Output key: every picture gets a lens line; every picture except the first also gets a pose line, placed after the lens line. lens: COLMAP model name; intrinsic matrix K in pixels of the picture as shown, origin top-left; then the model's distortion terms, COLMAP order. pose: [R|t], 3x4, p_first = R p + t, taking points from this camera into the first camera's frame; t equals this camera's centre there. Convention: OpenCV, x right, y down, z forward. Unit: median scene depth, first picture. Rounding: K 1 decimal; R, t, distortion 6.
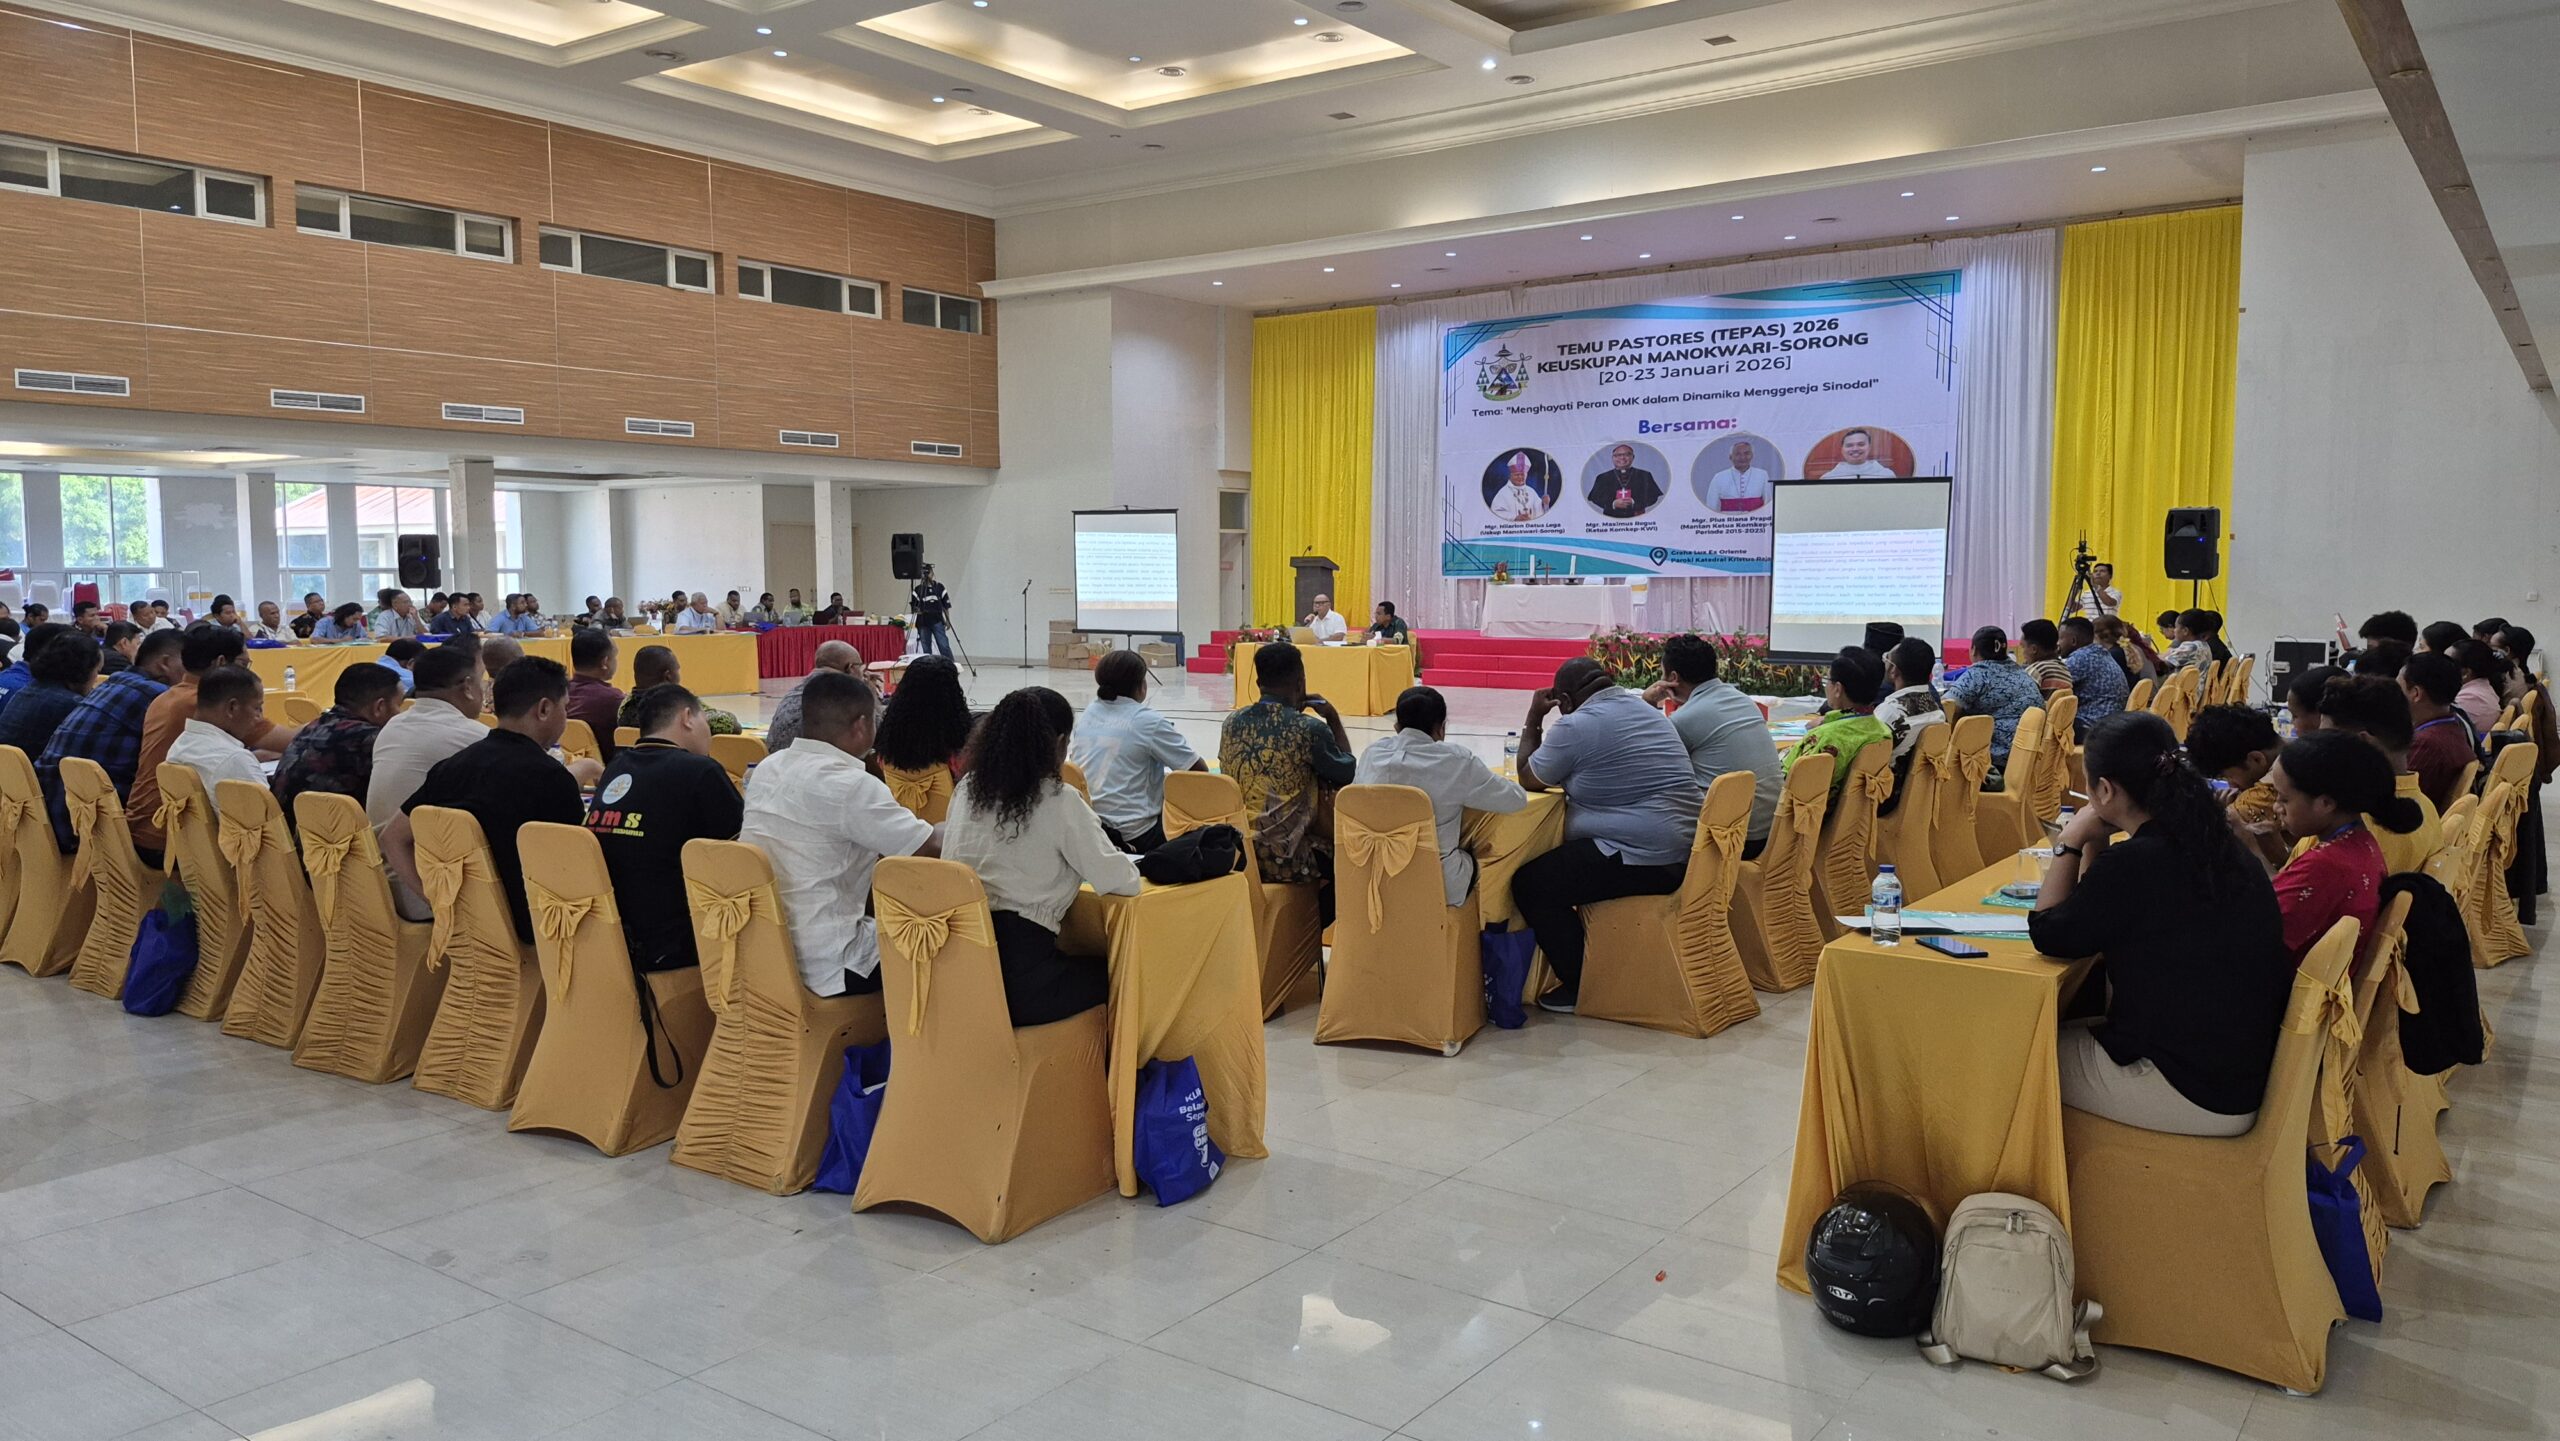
lens RADIAL K [[1800.2, 0, 1285.3], [0, 1800.2, 721.2], [0, 0, 1]] dist [0.041035, 0.000429]
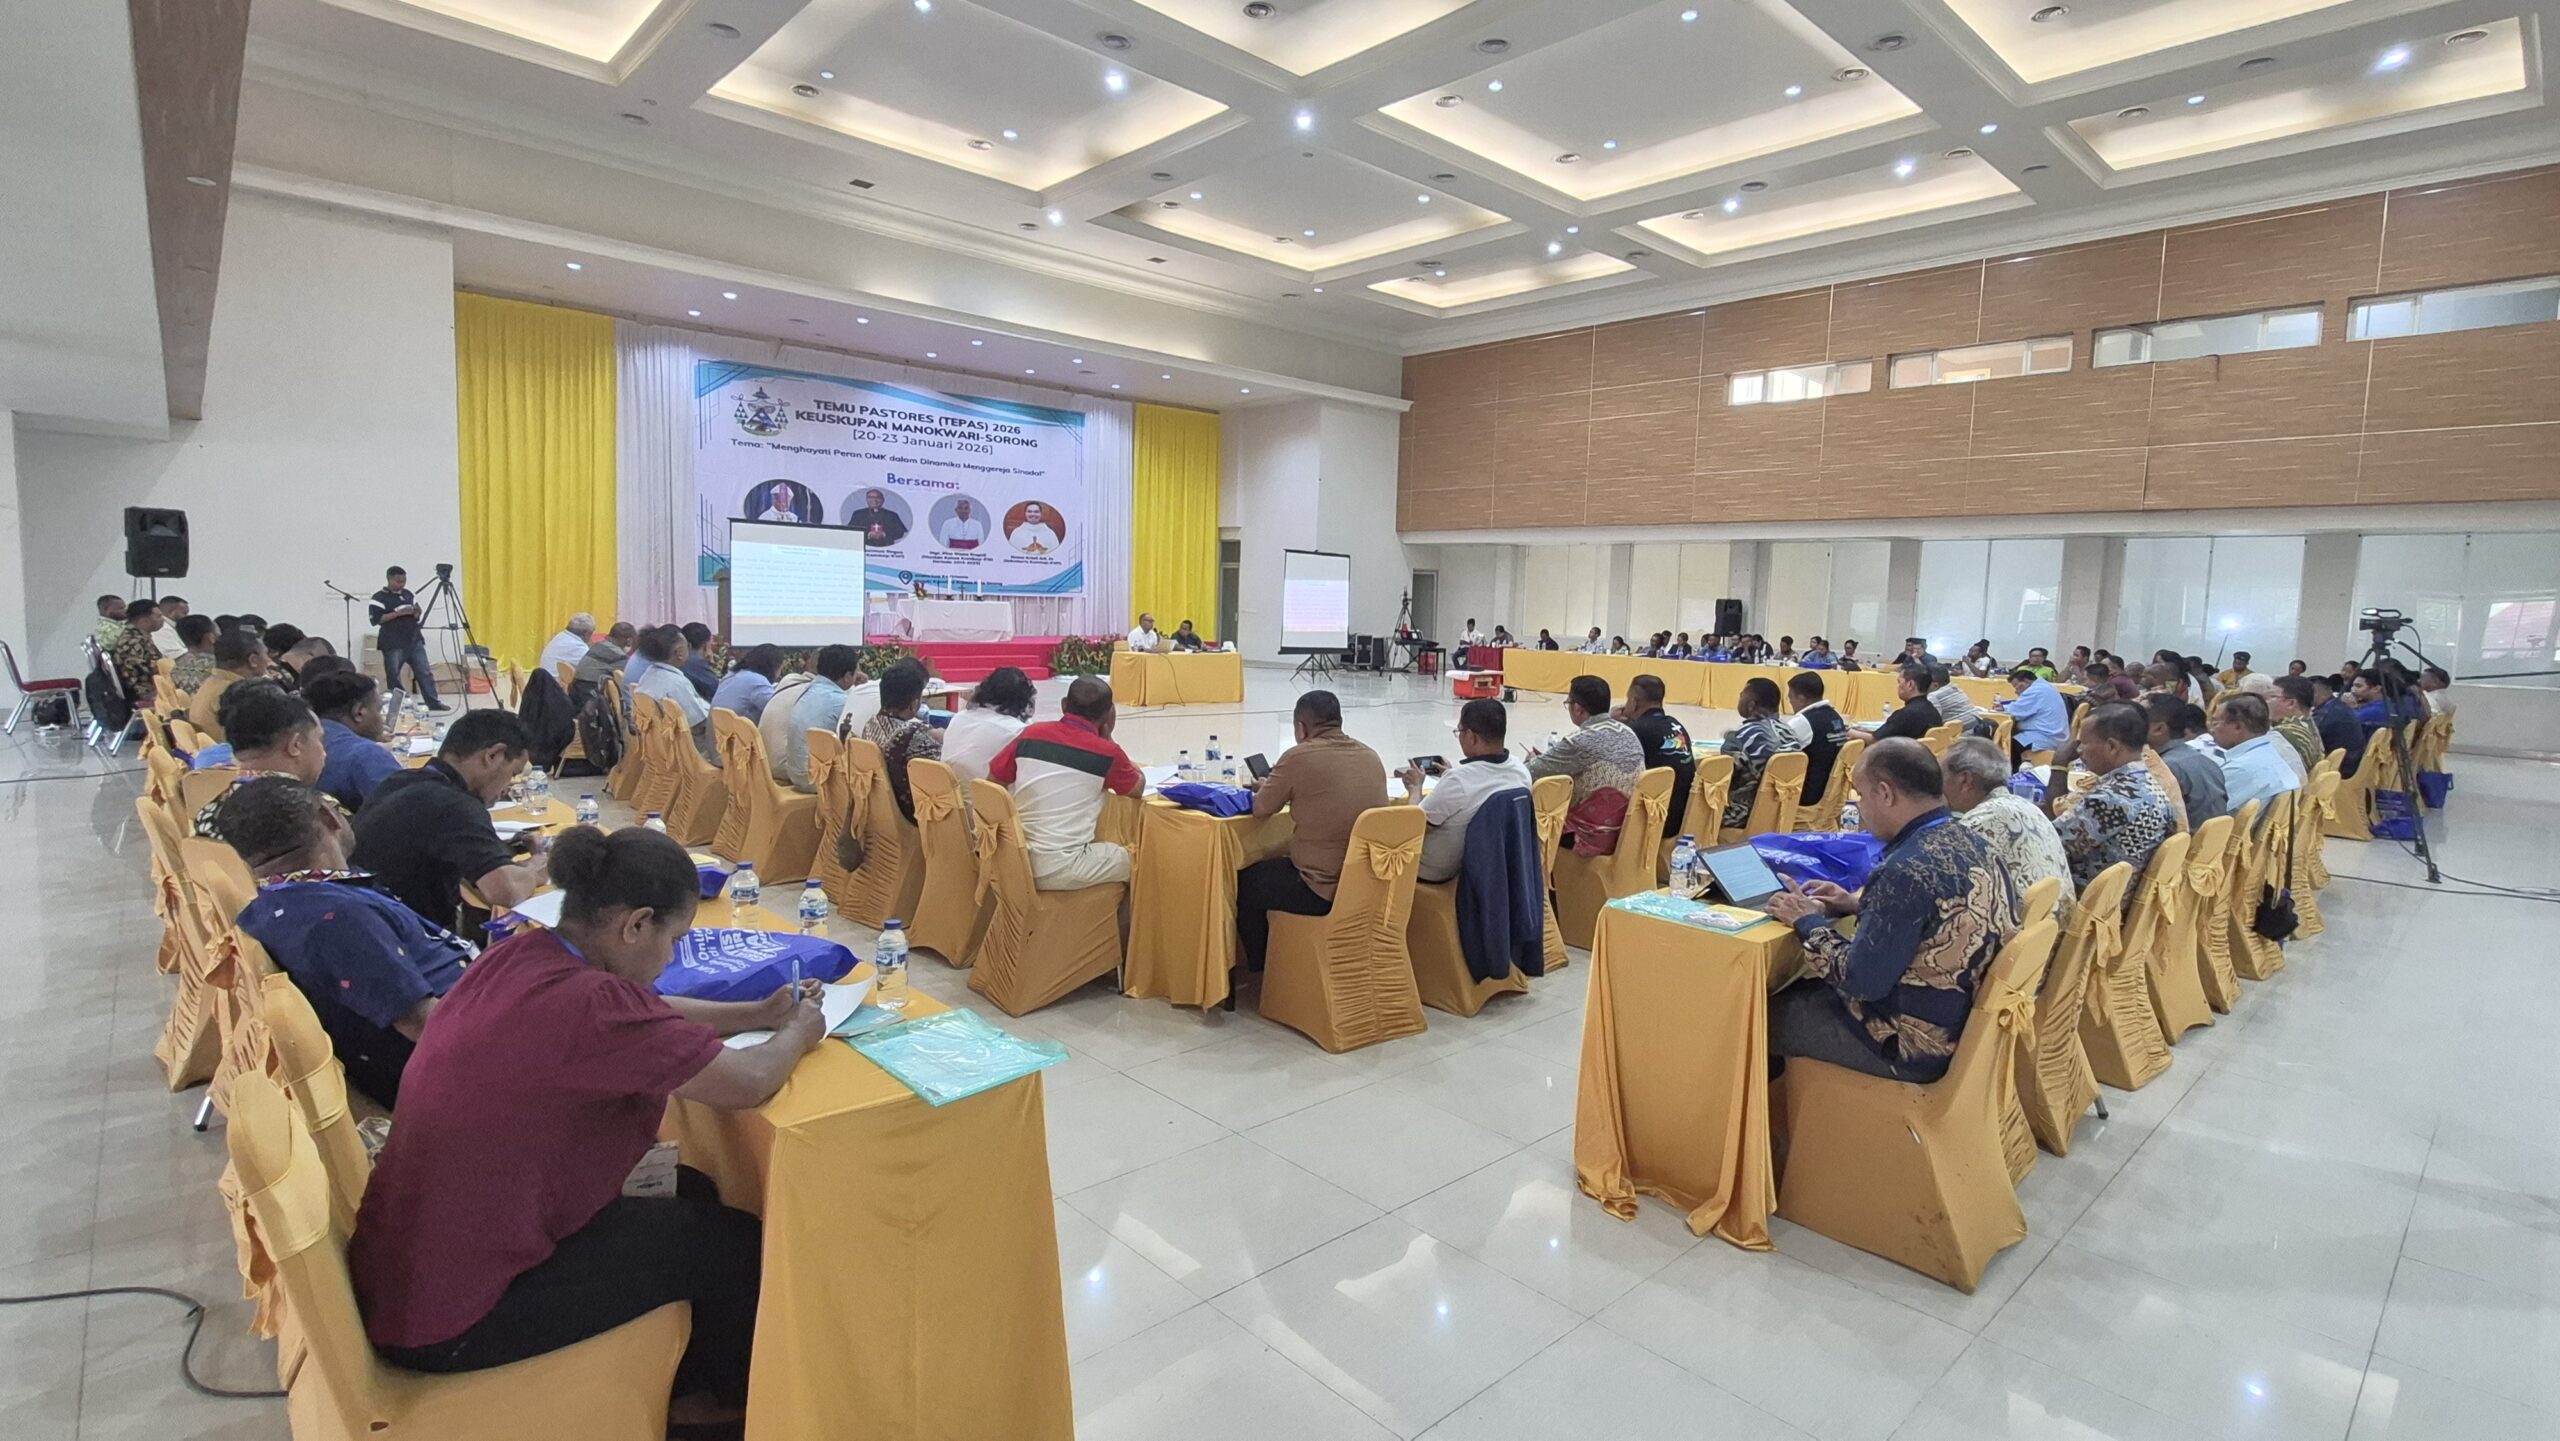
lens RADIAL K [[1209.1, 0, 1284.7], [0, 1209.1, 709.6], [0, 0, 1]] dist [-0.001720, -0.000283]
pose [[0.195233, -0.079016, 0.977569, -0.622764], [0.043833, 0.996456, 0.071789, -0.045453], [-0.979777, 0.028834, 0.198004, 0.549164]]
